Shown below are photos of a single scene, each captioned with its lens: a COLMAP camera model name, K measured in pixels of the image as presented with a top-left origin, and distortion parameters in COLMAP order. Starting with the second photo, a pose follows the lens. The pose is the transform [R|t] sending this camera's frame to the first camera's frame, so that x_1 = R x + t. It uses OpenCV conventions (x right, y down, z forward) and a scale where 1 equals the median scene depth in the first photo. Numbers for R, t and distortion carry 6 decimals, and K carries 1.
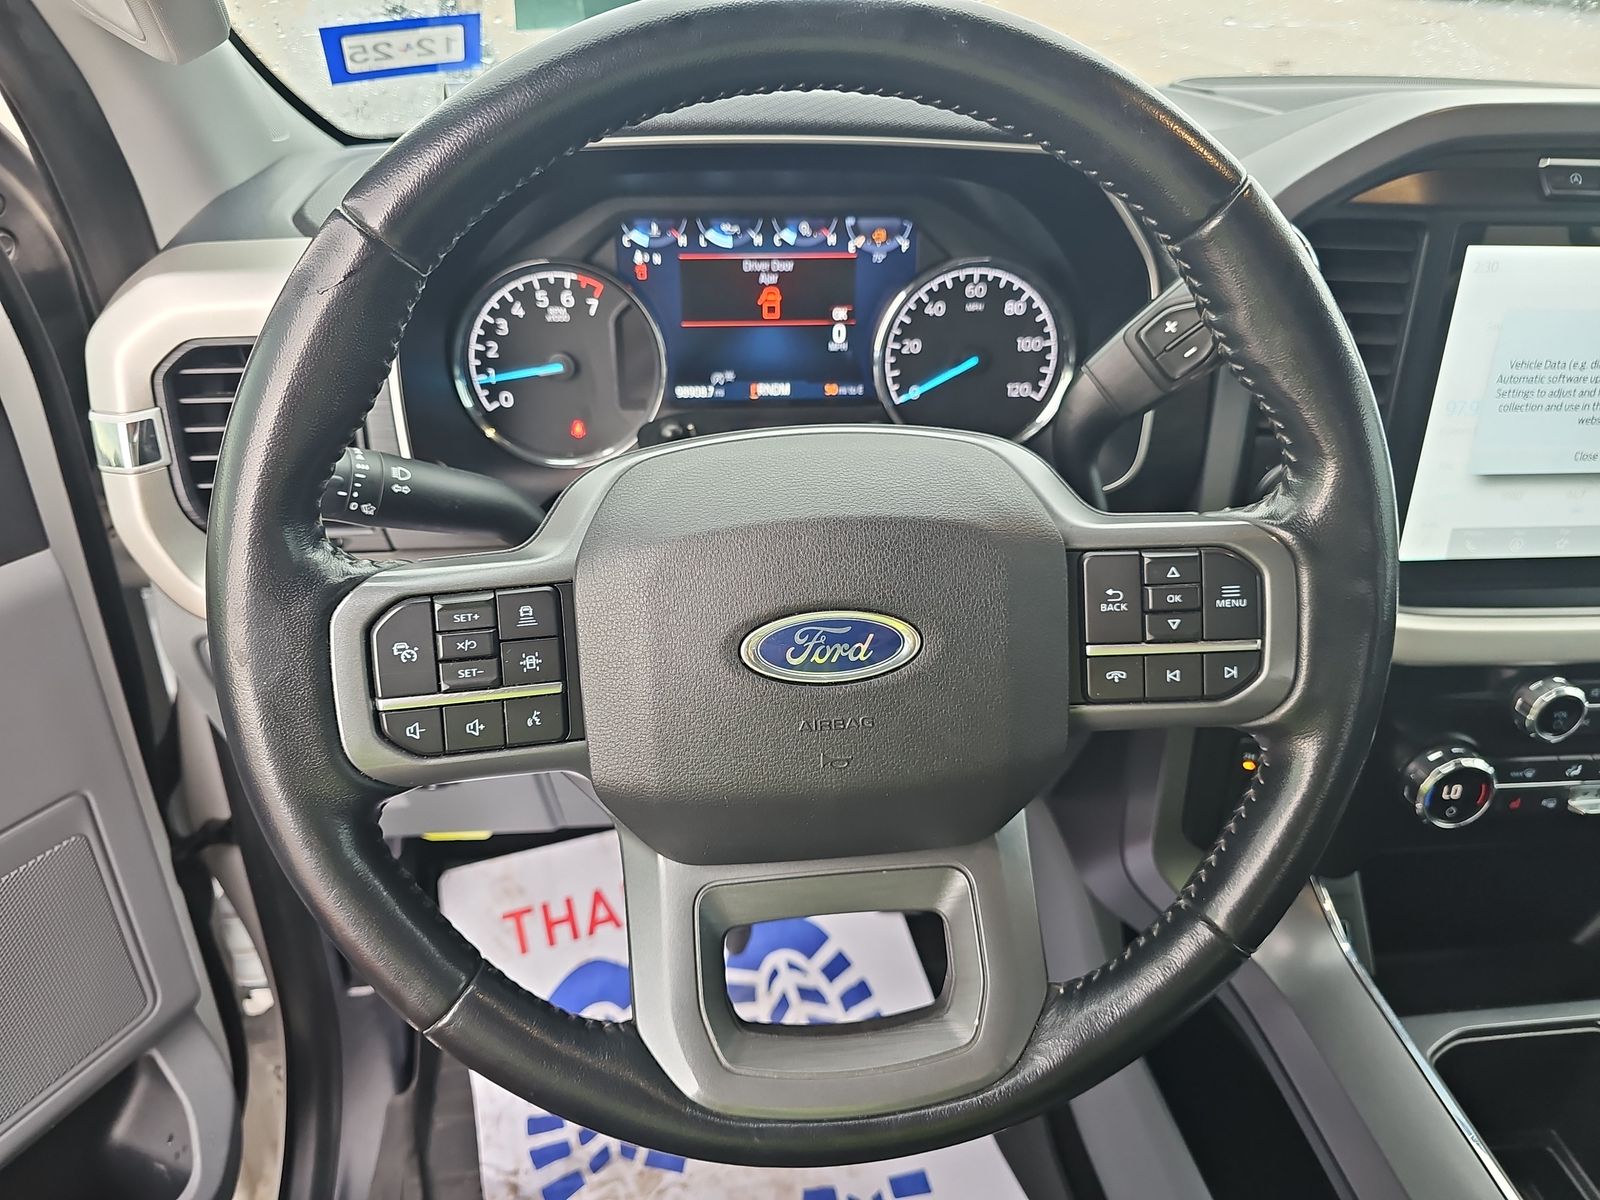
lens RADIAL K [[1079.5, 0, 786.8], [0, 1079.5, 602.7], [0, 0, 1]] dist [0.036142, -0.042163]
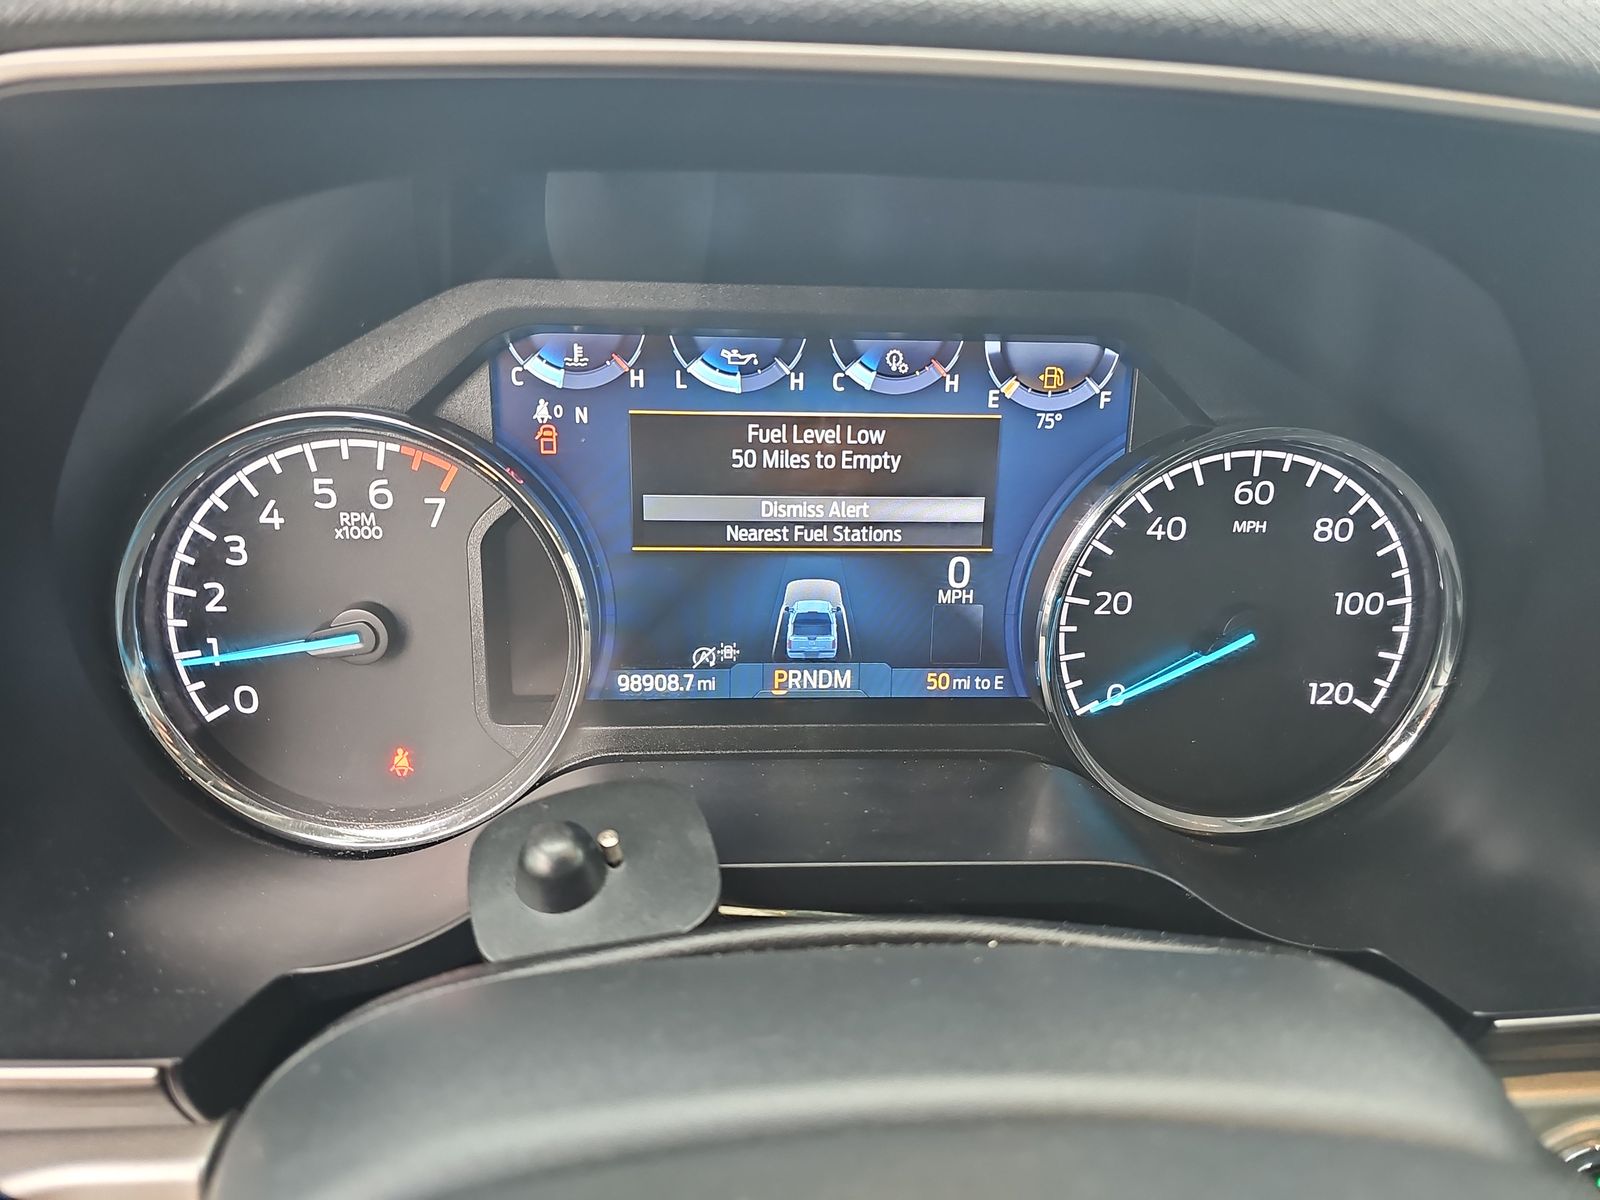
lens RADIAL K [[1079.5, 0, 806.1], [0, 1079.5, 617.7], [0, 0, 1]] dist [0.036142, -0.042163]
pose [[0.999811, 0.019284, 0.002347, -0.020995], [-0.018759, 0.989784, -0.141338, -0.164642], [-0.005049, 0.141267, 0.989959, 0.543372]]
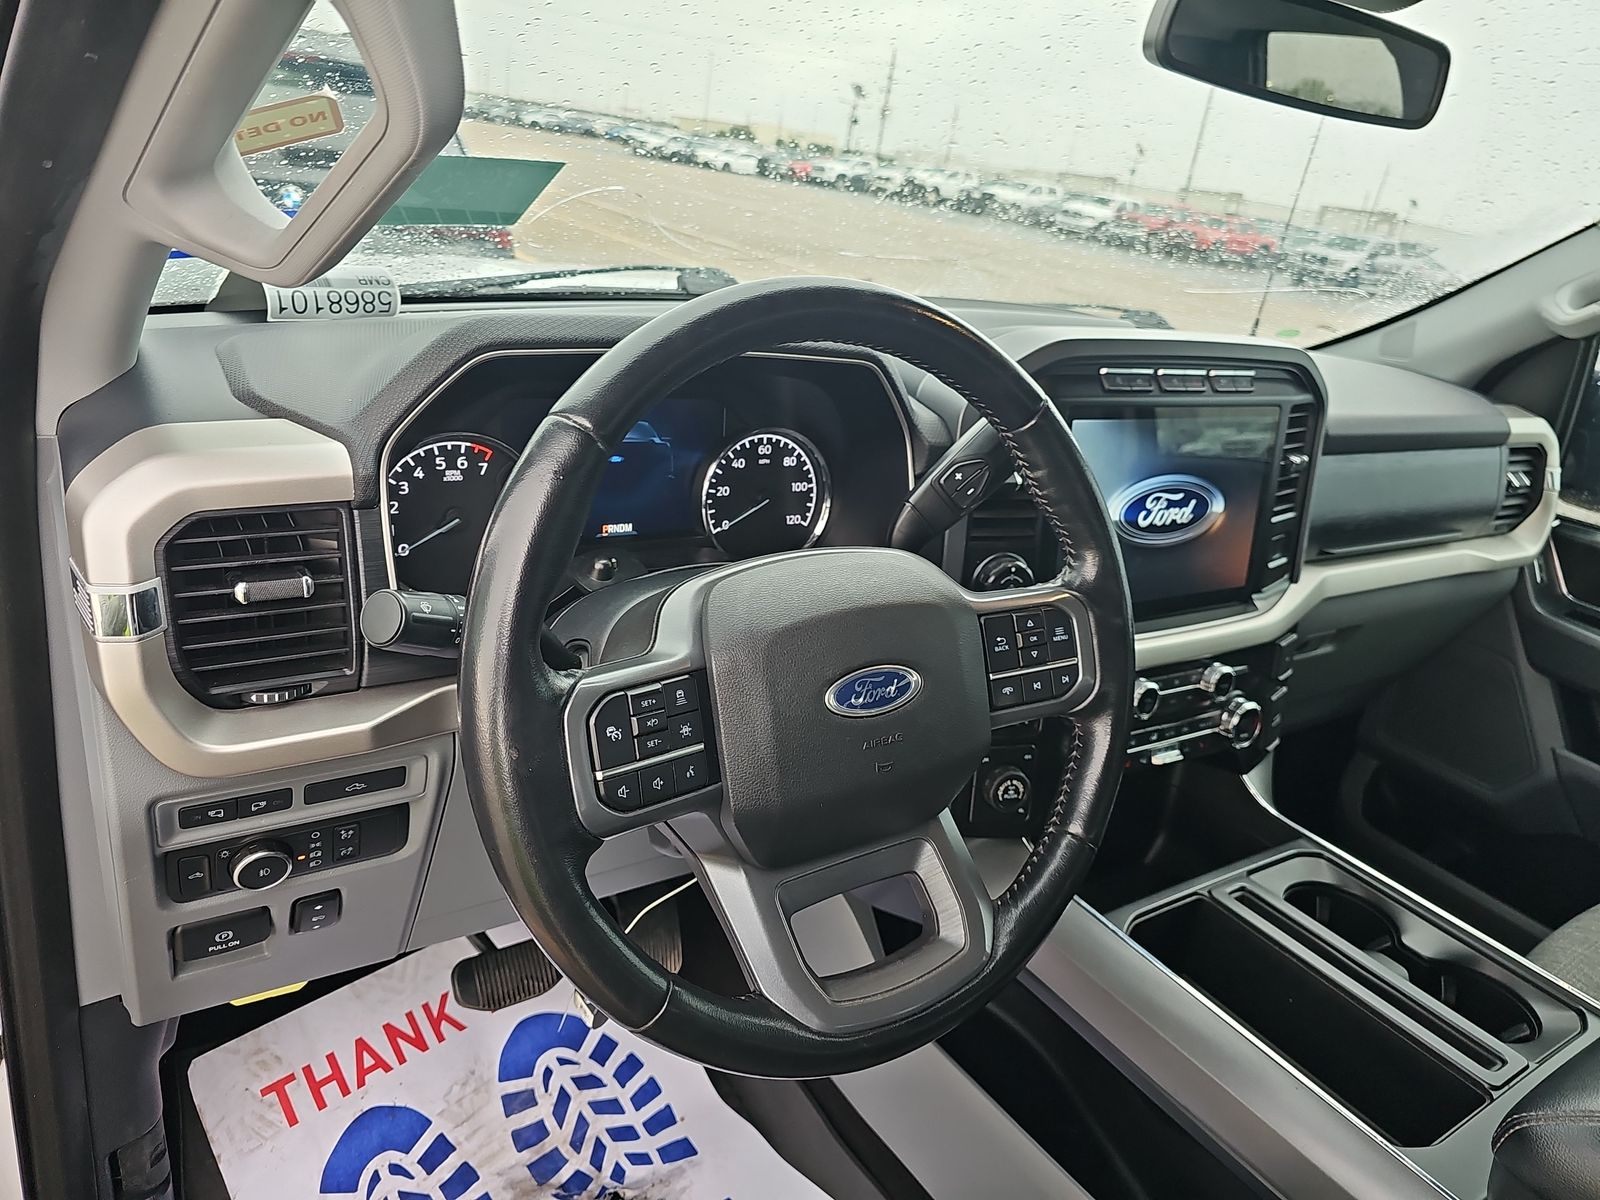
lens RADIAL K [[1079.5, 0, 790.3], [0, 1079.5, 590.3], [0, 0, 1]] dist [0.036142, -0.042163]
pose [[0.880048, -0.079152, 0.468242, -0.446771], [0.137576, 0.986223, -0.091858, 0.014202], [-0.454520, 0.145258, 0.878813, -0.177854]]
